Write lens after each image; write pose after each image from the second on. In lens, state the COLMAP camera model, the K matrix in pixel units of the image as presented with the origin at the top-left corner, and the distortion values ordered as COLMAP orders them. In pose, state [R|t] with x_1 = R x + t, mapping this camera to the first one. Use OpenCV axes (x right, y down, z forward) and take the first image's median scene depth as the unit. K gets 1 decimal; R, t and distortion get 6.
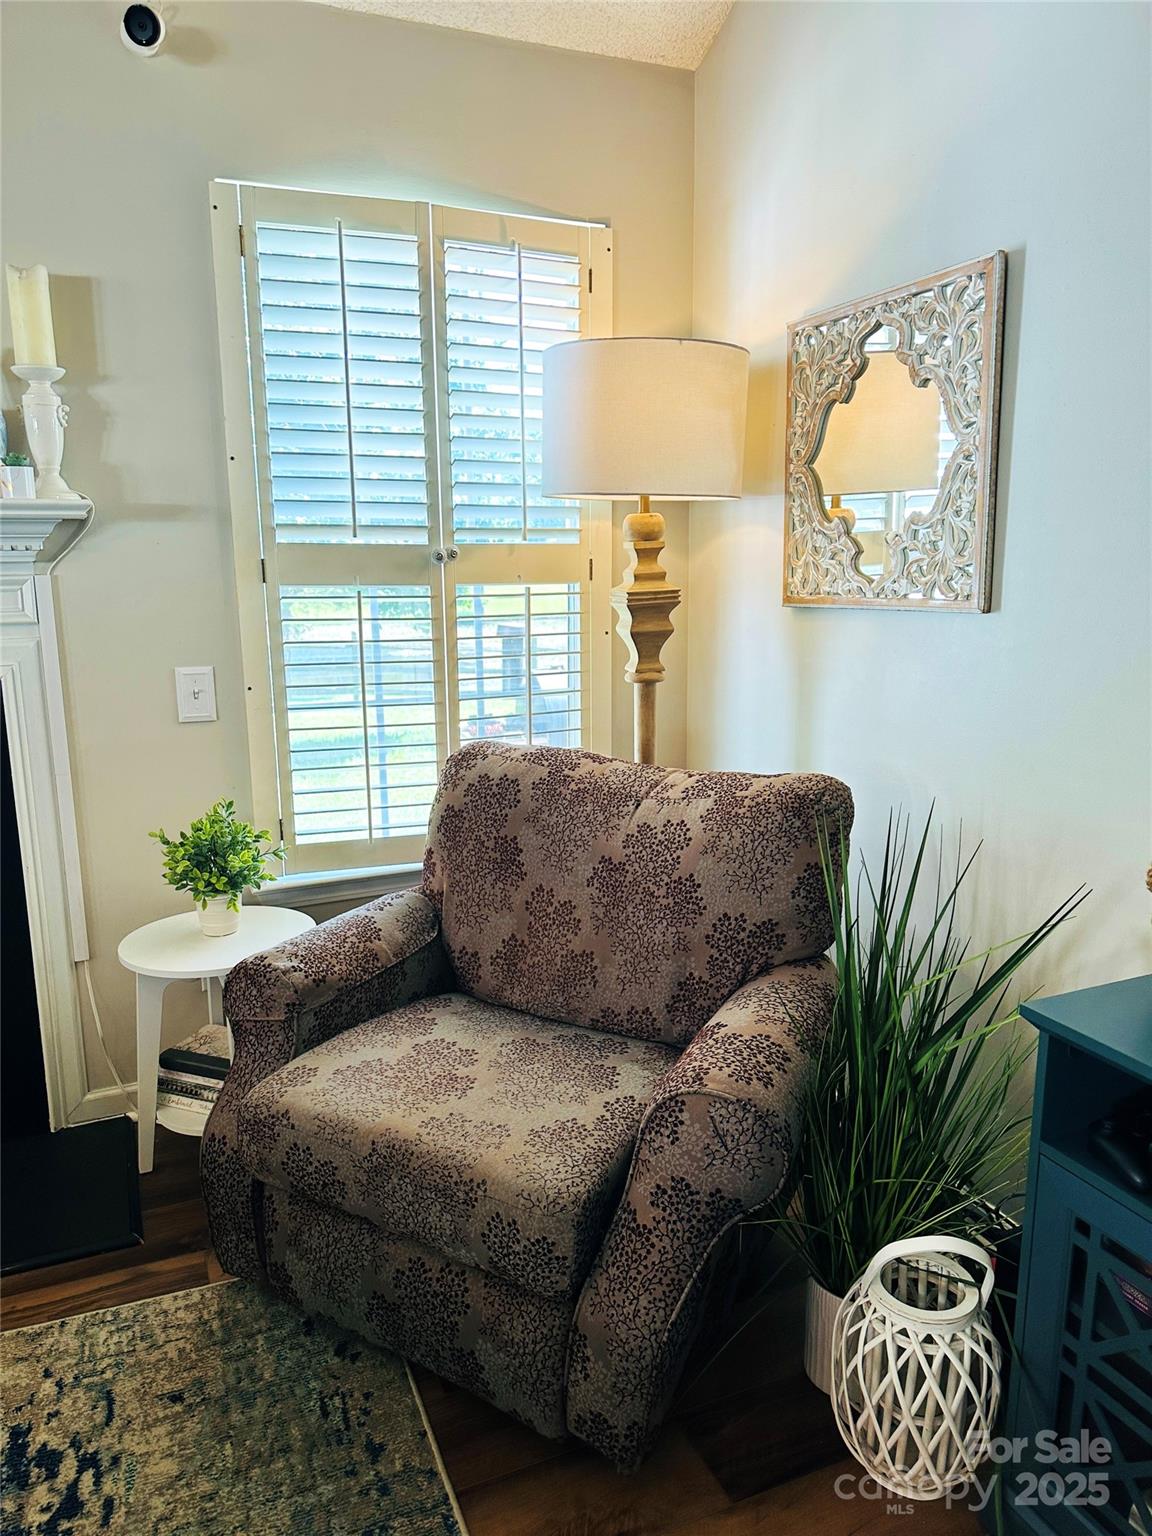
lens RADIAL K [[1111.5, 0, 581.2], [0, 1111.5, 797.6], [0, 0, 1]] dist [0.003179, -0.003178]
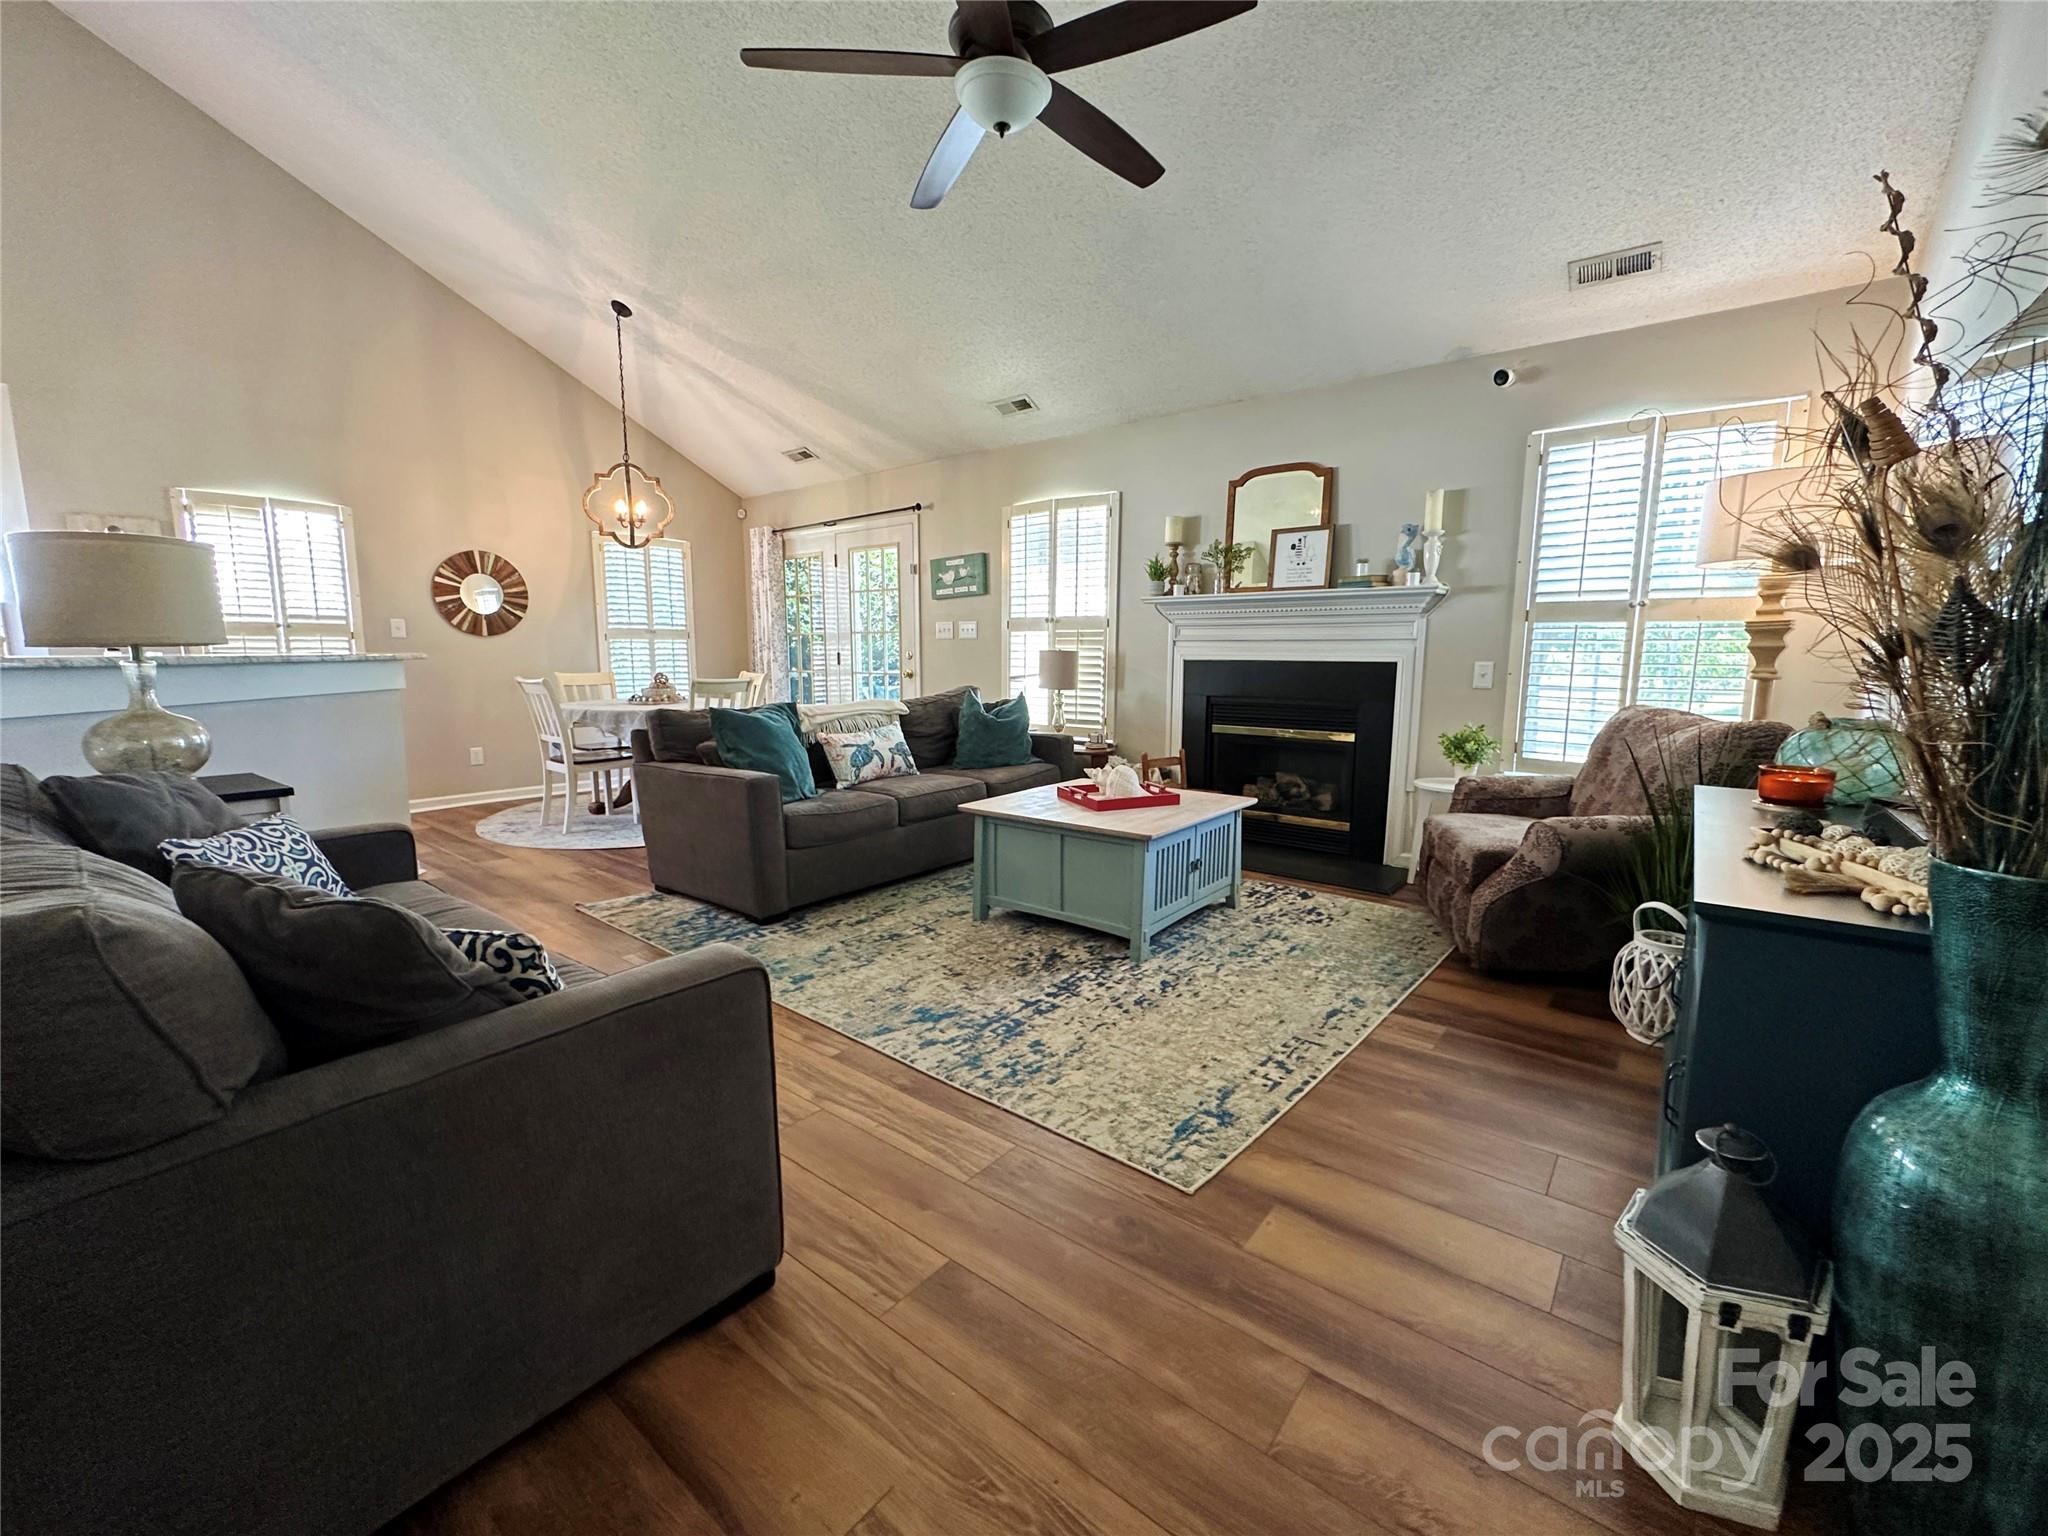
lens RADIAL K [[832.9, 0, 1026.9], [0, 832.9, 769.8], [0, 0, 1]] dist [-0.001350, -0.000228]
pose [[0.484940, 0.132050, -0.864520, 0.645354], [-0.185452, 0.981581, 0.045904, 0.178803], [0.854658, 0.138066, 0.500497, -0.520256]]
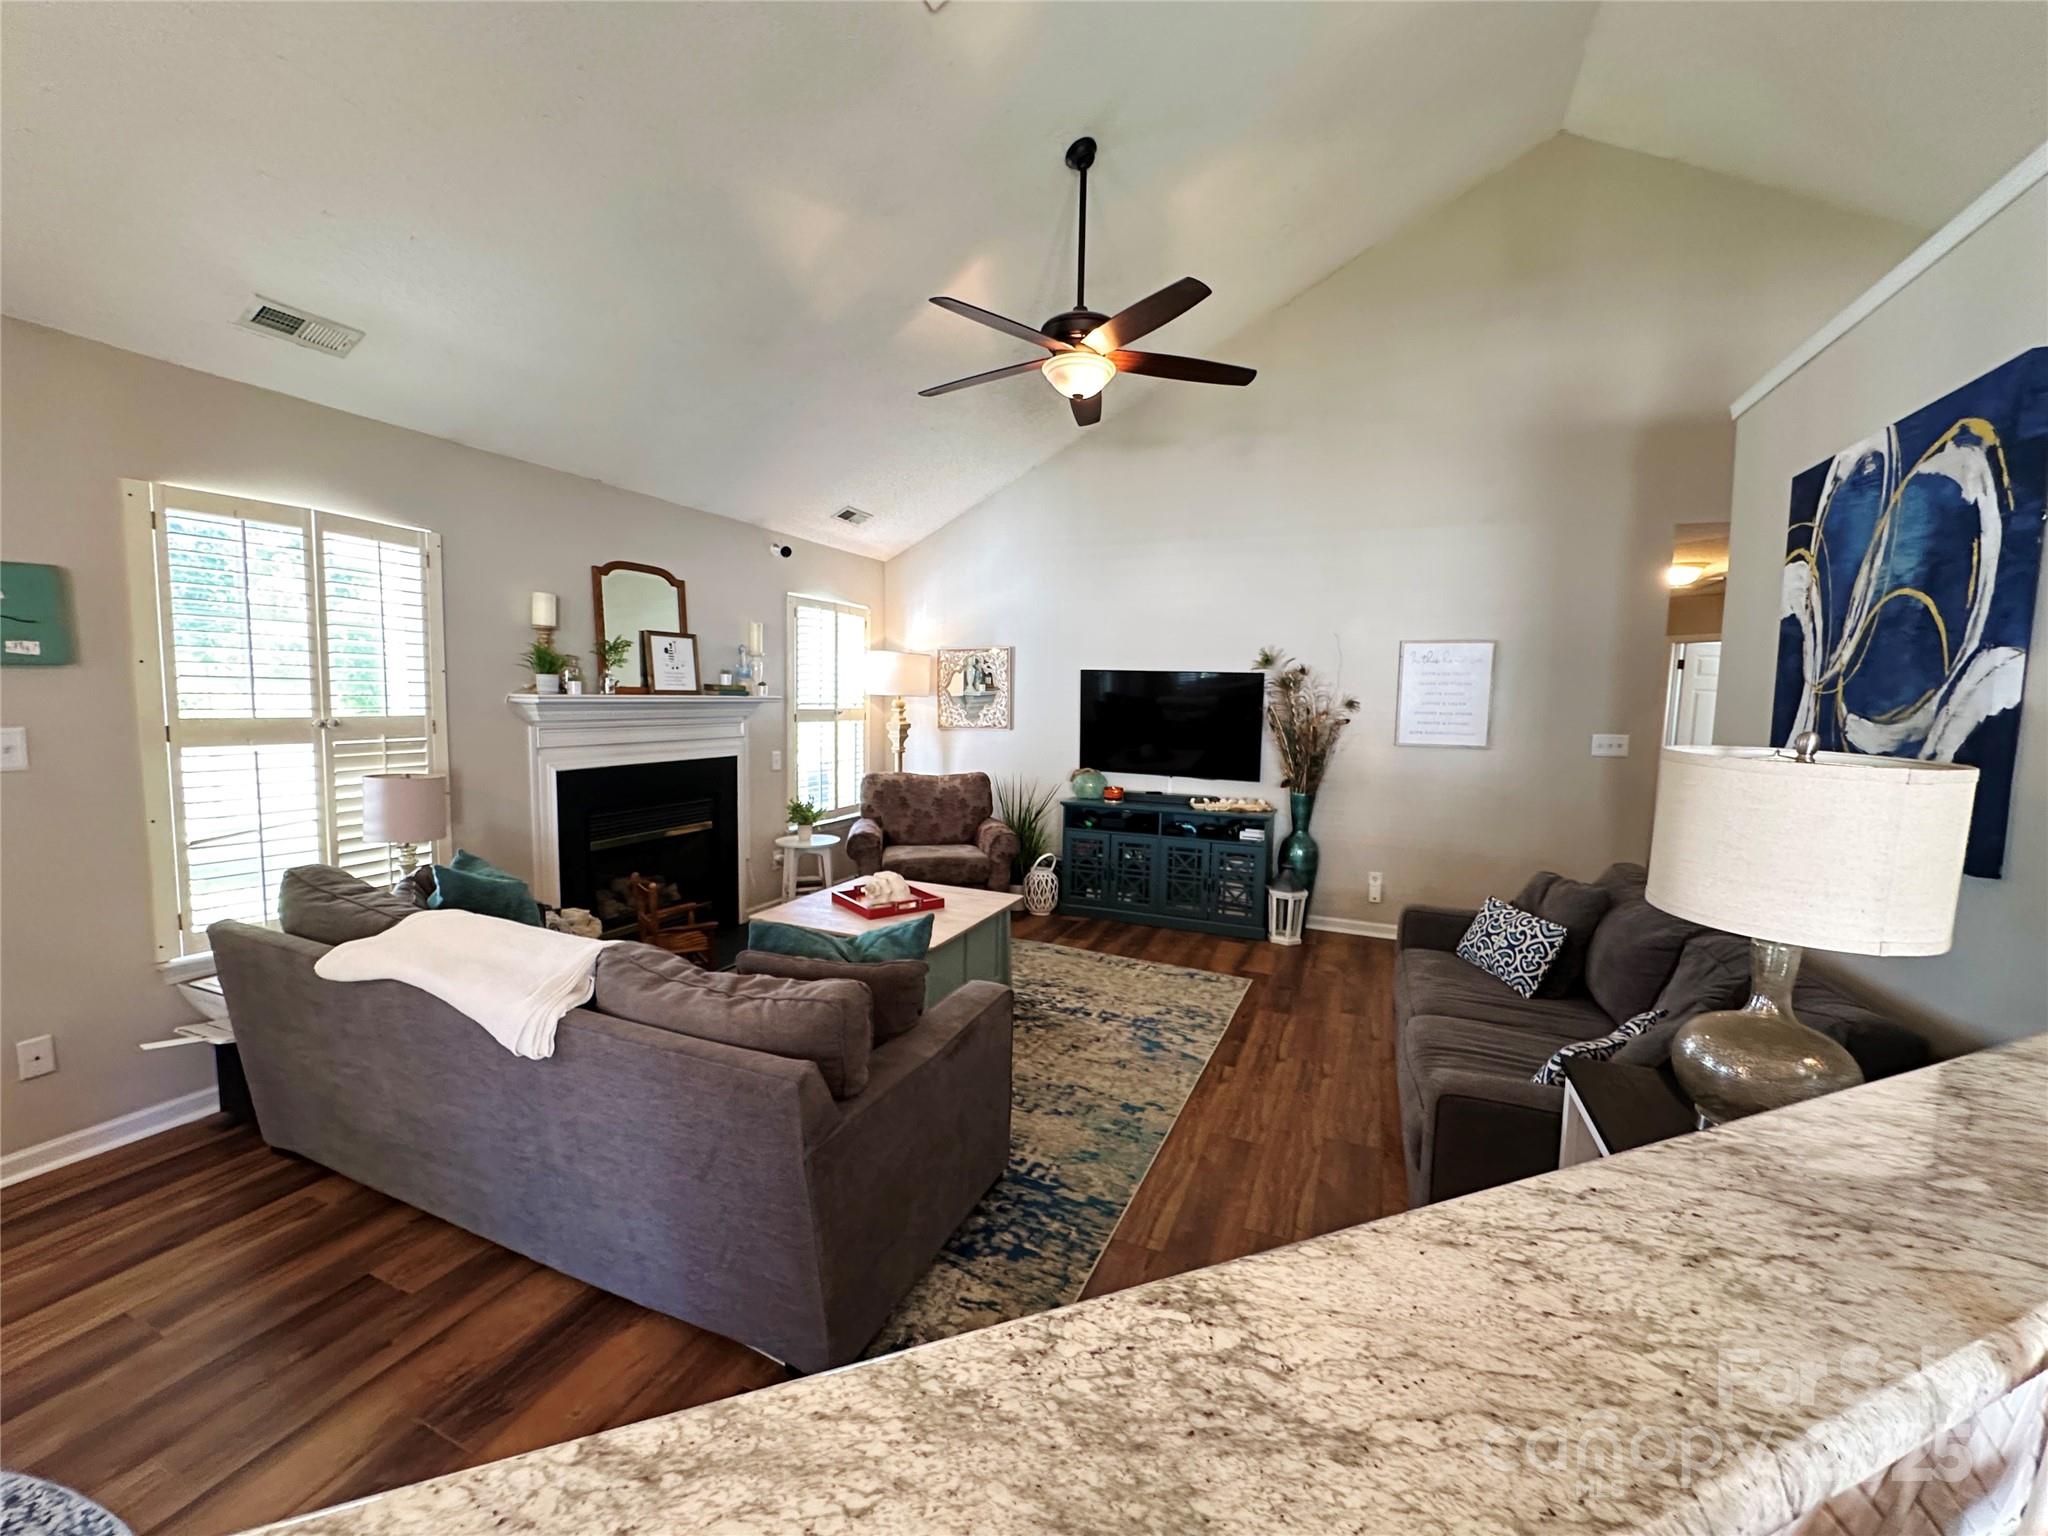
lens RADIAL K [[830.2, 0, 1022.5], [0, 830.2, 761.2], [0, 0, 1]] dist [0.000090, 0.000025]
pose [[0.721182, -0.039667, 0.691609, -1.427702], [0.127243, 0.988958, -0.075963, 0.155758], [-0.680959, 0.142786, 0.718267, -0.993507]]
